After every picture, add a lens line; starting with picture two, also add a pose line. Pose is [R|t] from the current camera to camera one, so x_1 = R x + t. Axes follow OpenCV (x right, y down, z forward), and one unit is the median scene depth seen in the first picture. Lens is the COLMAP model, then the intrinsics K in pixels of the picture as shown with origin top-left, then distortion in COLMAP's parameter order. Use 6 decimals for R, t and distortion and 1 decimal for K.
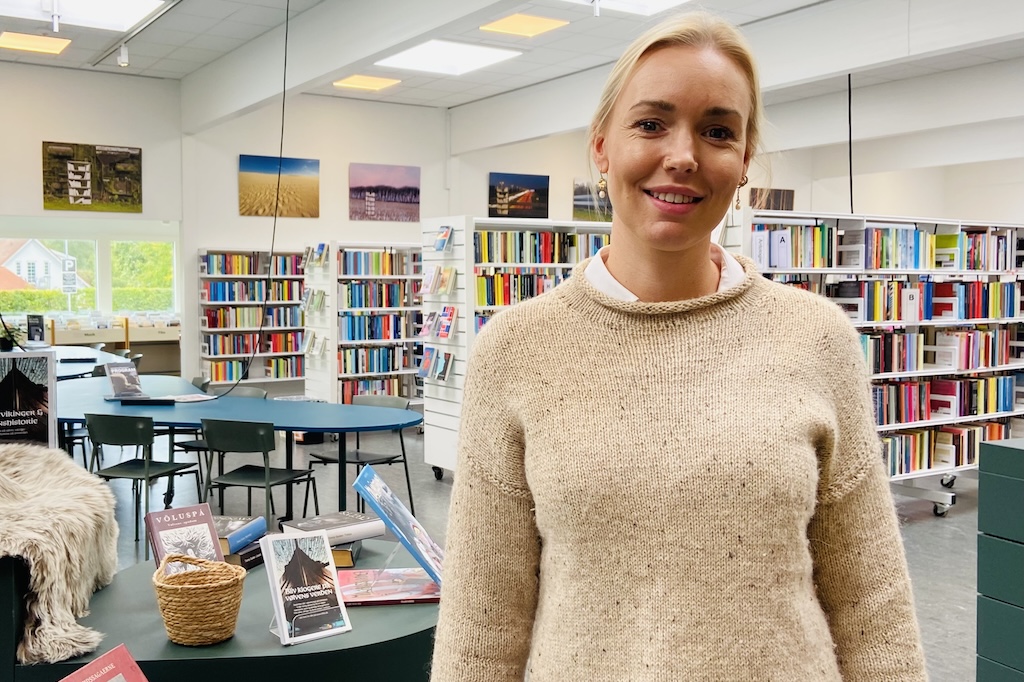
lens RADIAL K [[1047.9, 0, 512.0], [0, 1047.9, 341.0], [0, 0, 1]] dist [0.001796, -0.008244]
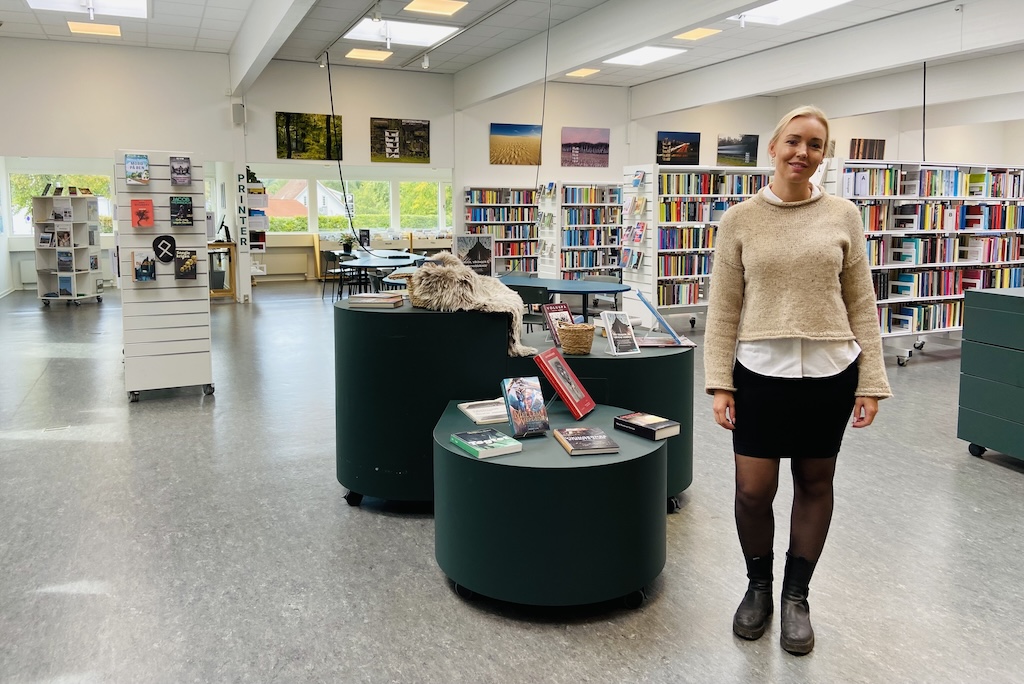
lens RADIAL K [[808.2, 0, 511.6], [0, 808.2, 308.3], [0, 0, 1]] dist [0.044078, -0.110171]
pose [[0.984922, 0.019884, -0.171854, -0.035544], [-0.009137, 0.997965, 0.063105, 0.018784], [0.172759, -0.060583, 0.983099, -0.211985]]
